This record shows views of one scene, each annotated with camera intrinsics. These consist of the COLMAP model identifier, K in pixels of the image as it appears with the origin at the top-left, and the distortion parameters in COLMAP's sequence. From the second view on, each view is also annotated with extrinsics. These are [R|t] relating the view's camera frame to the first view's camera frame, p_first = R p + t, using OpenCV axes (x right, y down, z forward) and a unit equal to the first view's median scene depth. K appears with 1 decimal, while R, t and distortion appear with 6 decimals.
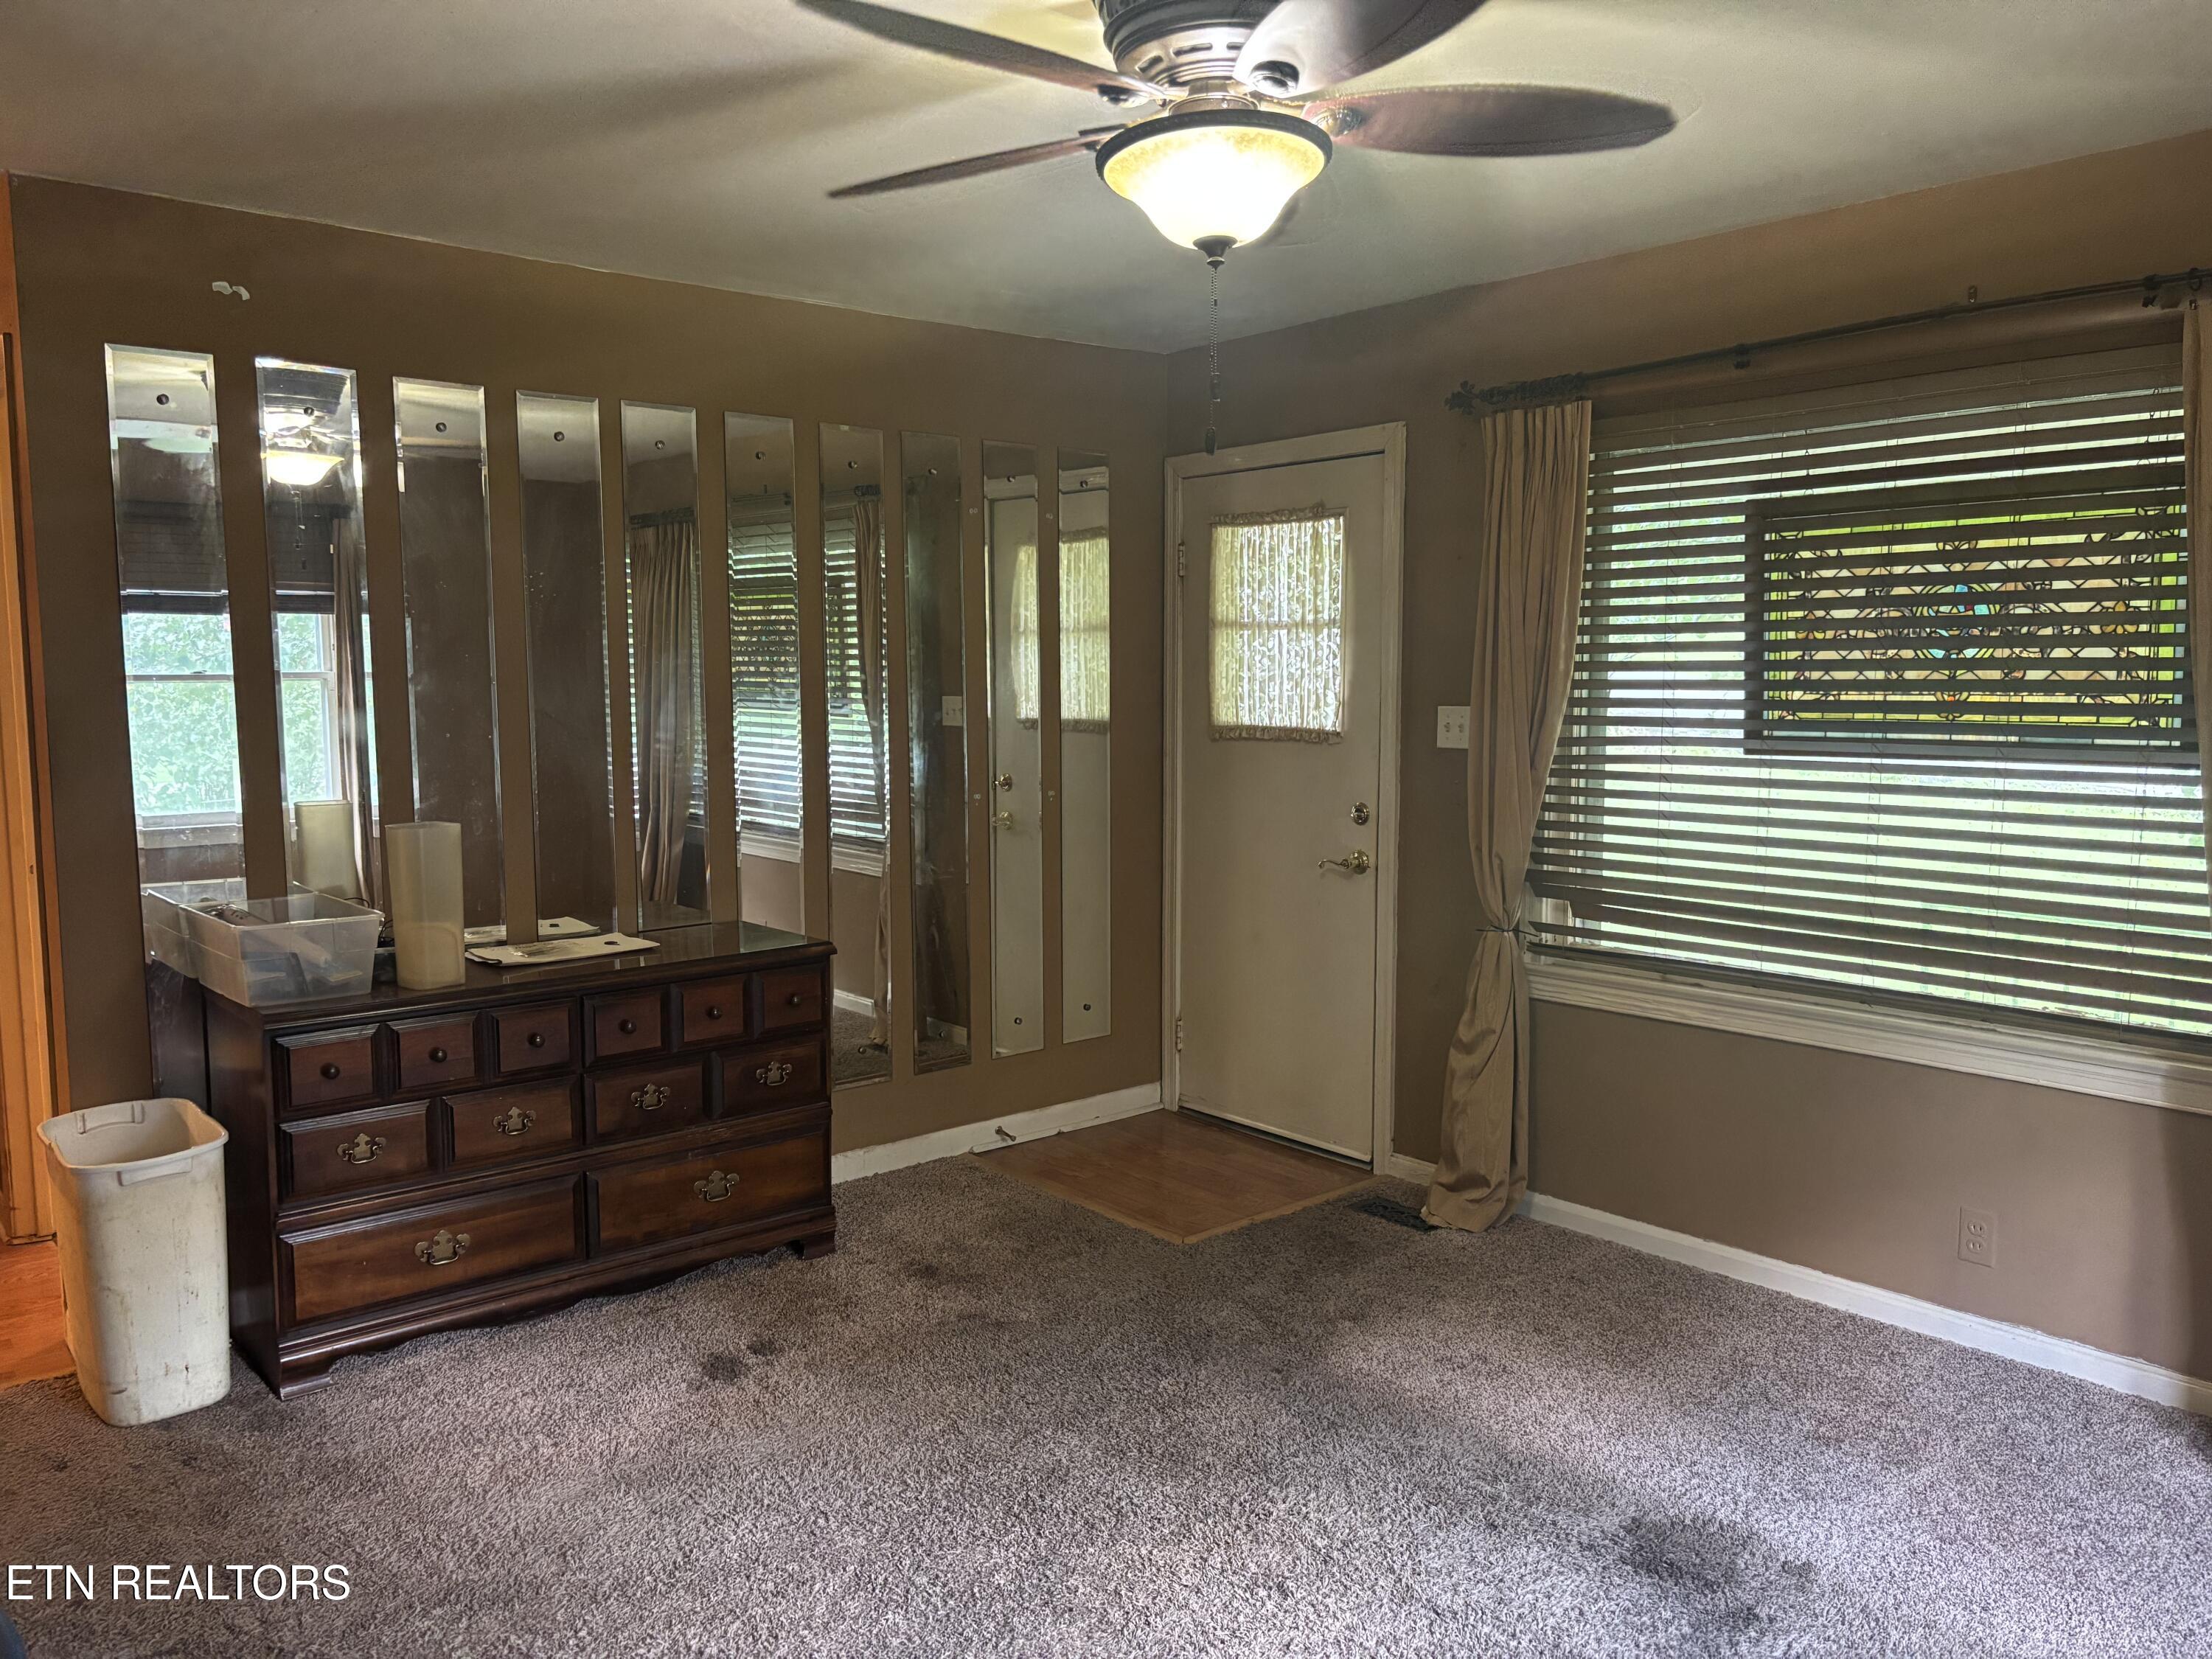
lens RADIAL K [[1696.6, 0, 1113.4], [0, 1696.6, 820.2], [0, 0, 1]] dist [0.061633, -0.073267]
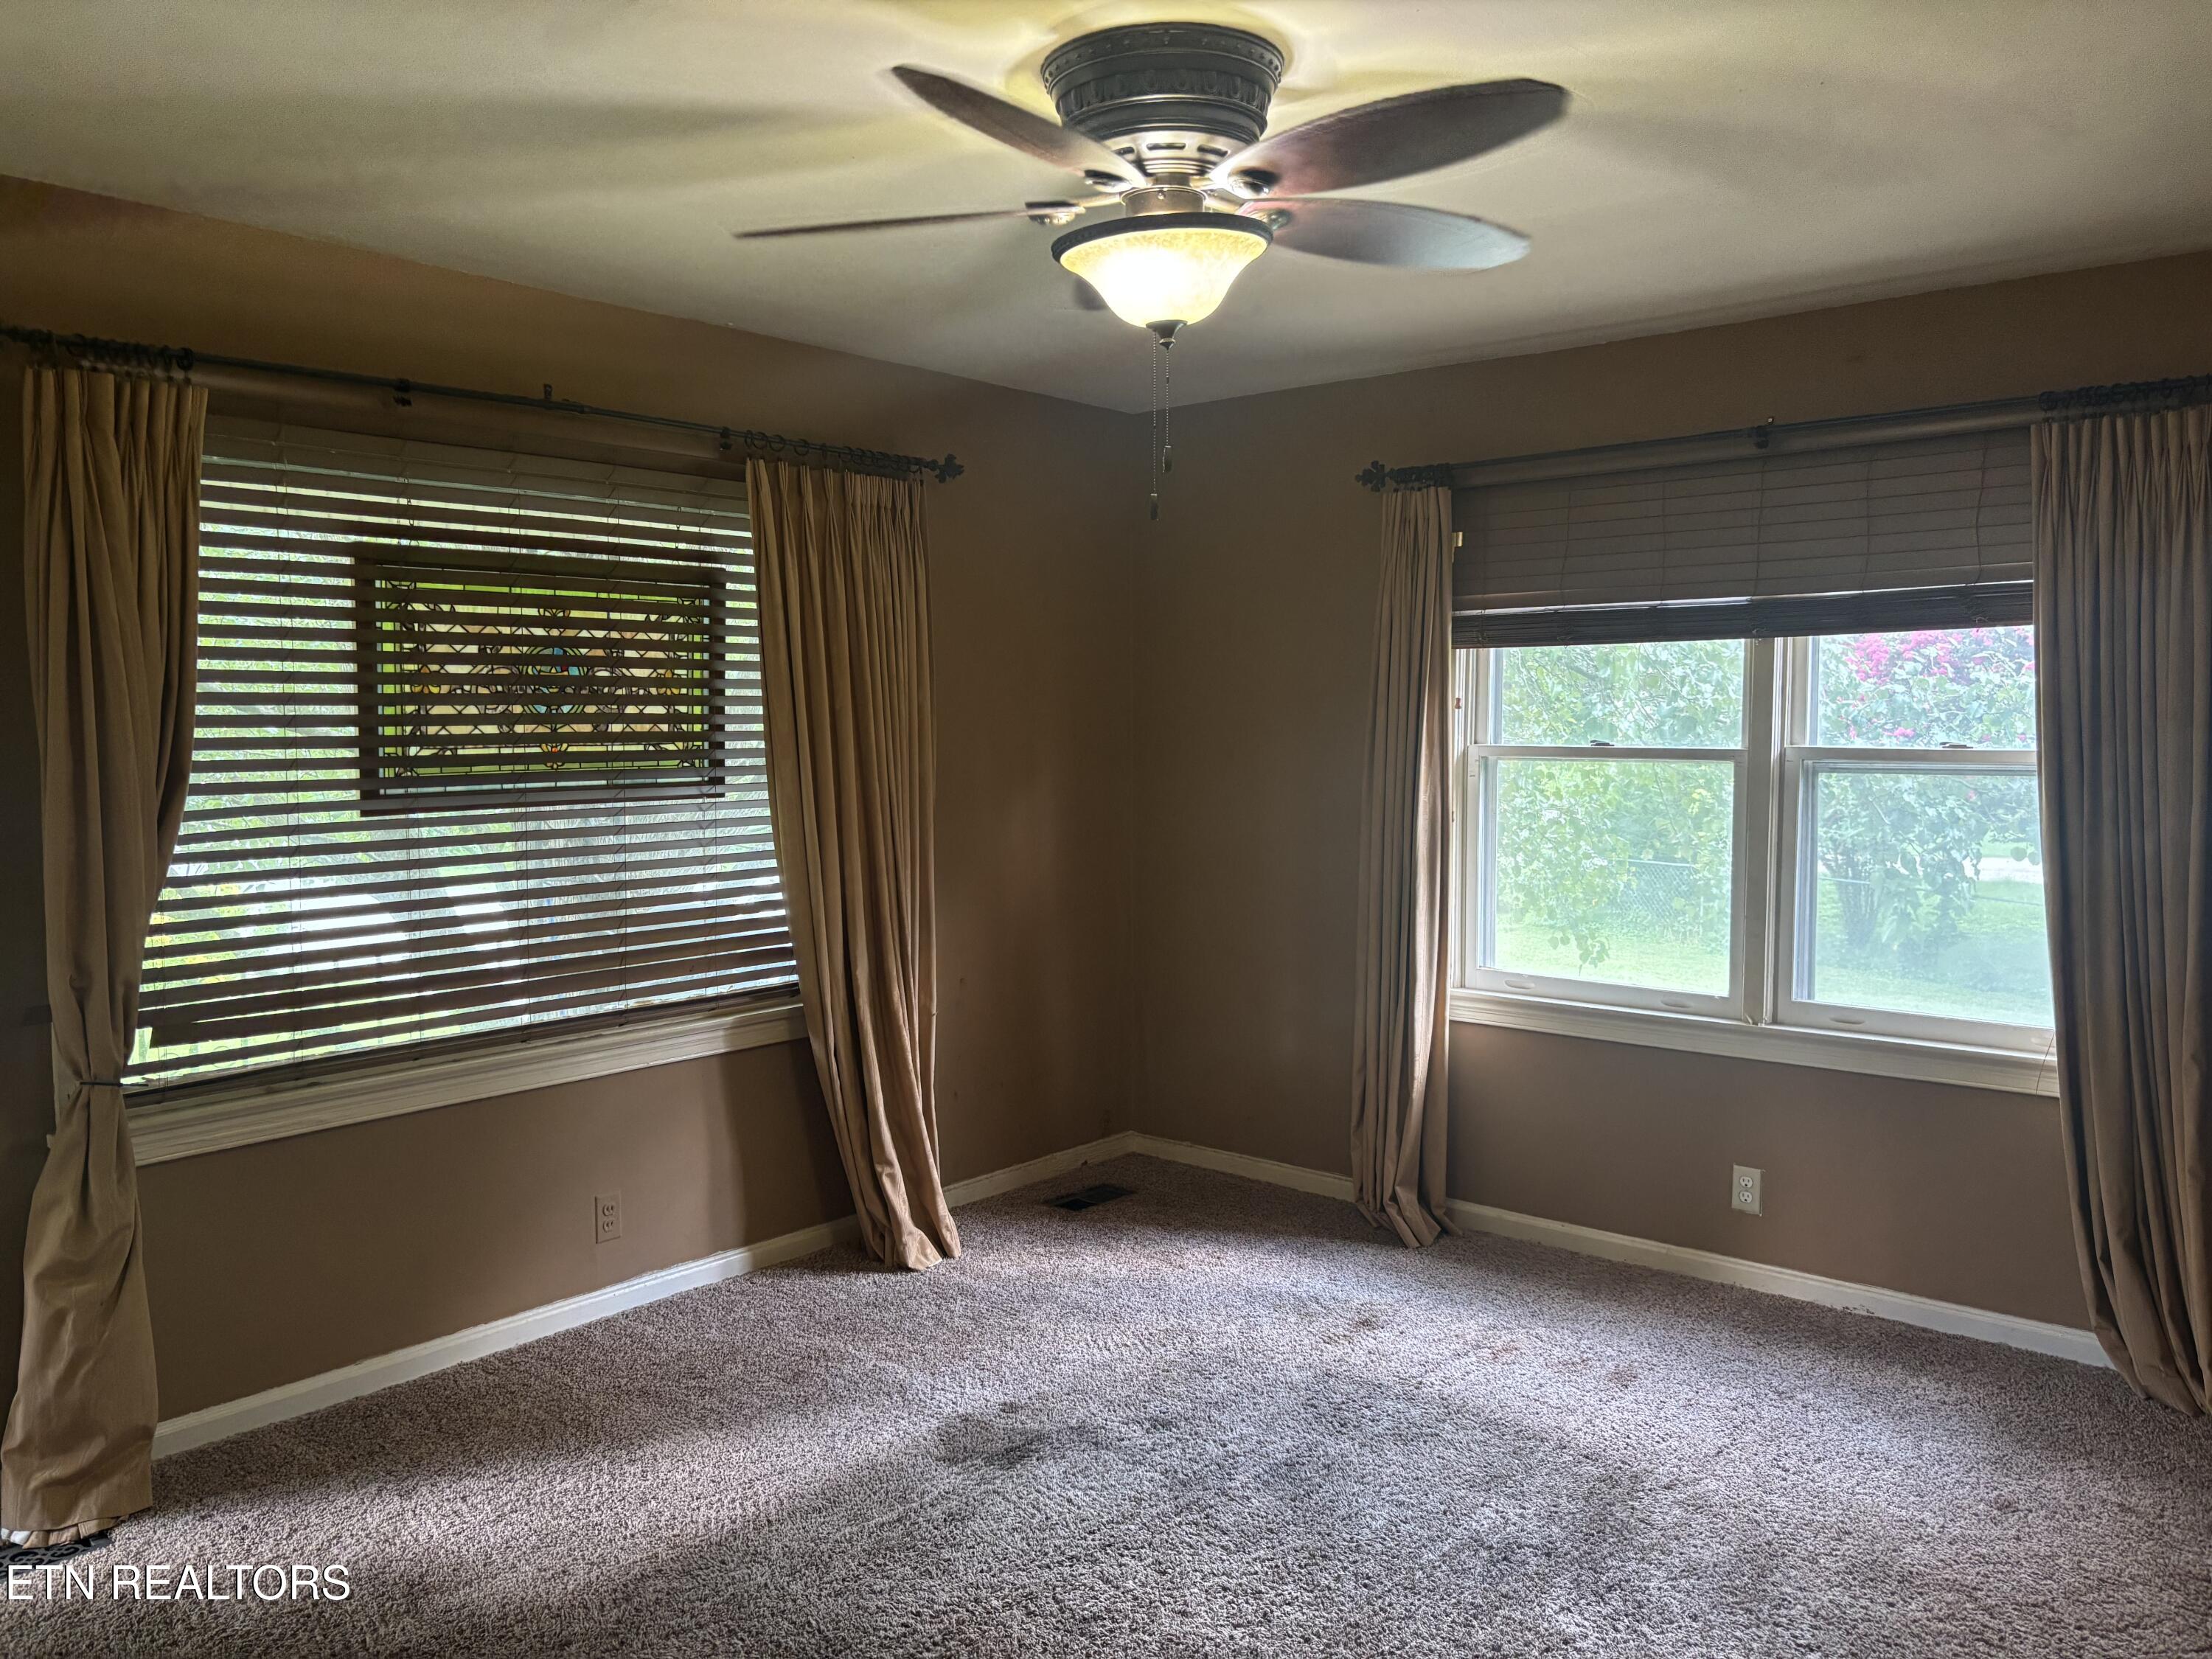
lens RADIAL K [[1696.6, 0, 1113.4], [0, 1696.6, 820.2], [0, 0, 1]] dist [0.061633, -0.073267]
pose [[-0.163693, -0.059487, 0.984716, -0.652788], [0.092725, 0.992833, 0.075392, -0.074307], [-0.982144, 0.103649, -0.157004, 0.809490]]
